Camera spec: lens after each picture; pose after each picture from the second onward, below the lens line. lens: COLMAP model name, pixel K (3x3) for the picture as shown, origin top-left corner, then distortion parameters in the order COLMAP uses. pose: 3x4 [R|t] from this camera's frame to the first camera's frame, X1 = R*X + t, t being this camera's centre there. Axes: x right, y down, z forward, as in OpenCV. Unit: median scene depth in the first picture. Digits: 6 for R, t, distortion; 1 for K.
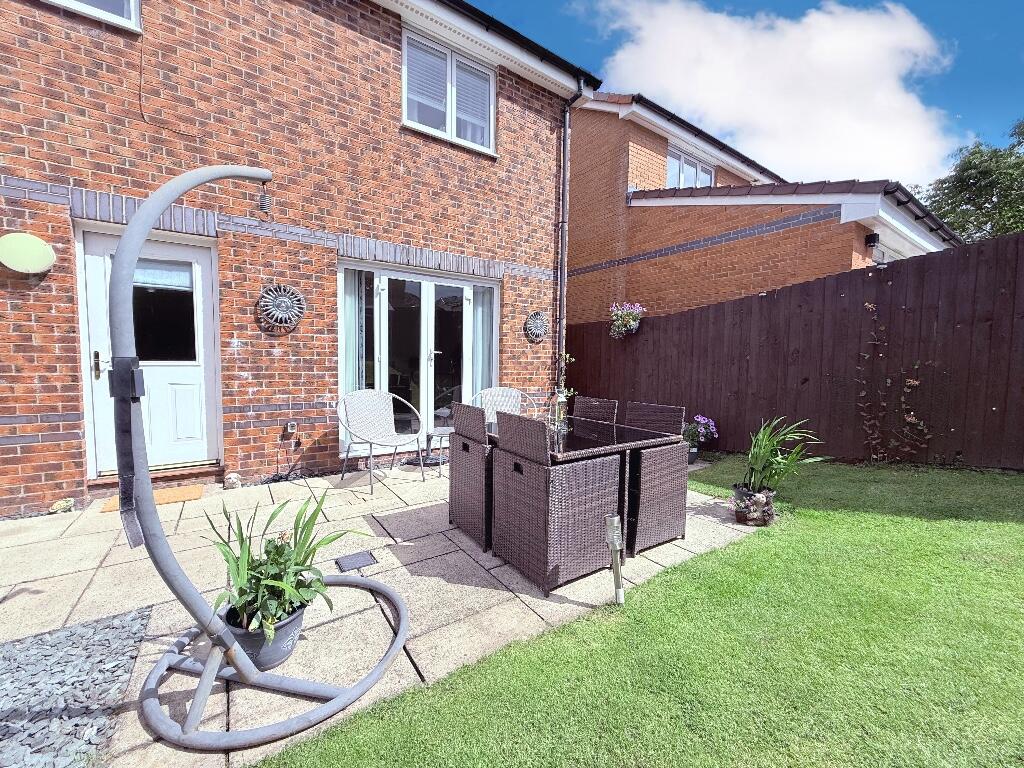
lens RADIAL K [[406.4, 0, 510.9], [0, 406.4, 384.4], [0, 0, 1]] dist [-0.000724, 0.000031]
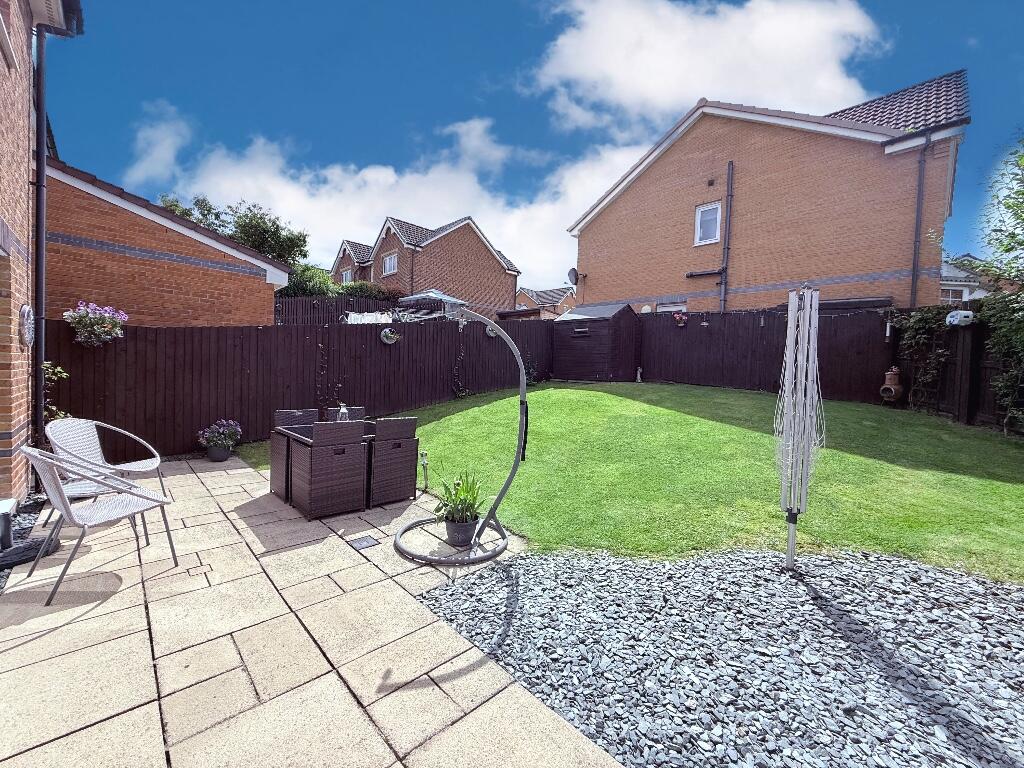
lens RADIAL K [[406.4, 0, 510.9], [0, 406.4, 384.4], [0, 0, 1]] dist [-0.000724, 0.000031]
pose [[-0.172892, -0.043832, 0.983965, -1.566890], [0.019591, 0.998659, 0.047929, -0.128288], [-0.984746, 0.027563, -0.171801, 0.655311]]
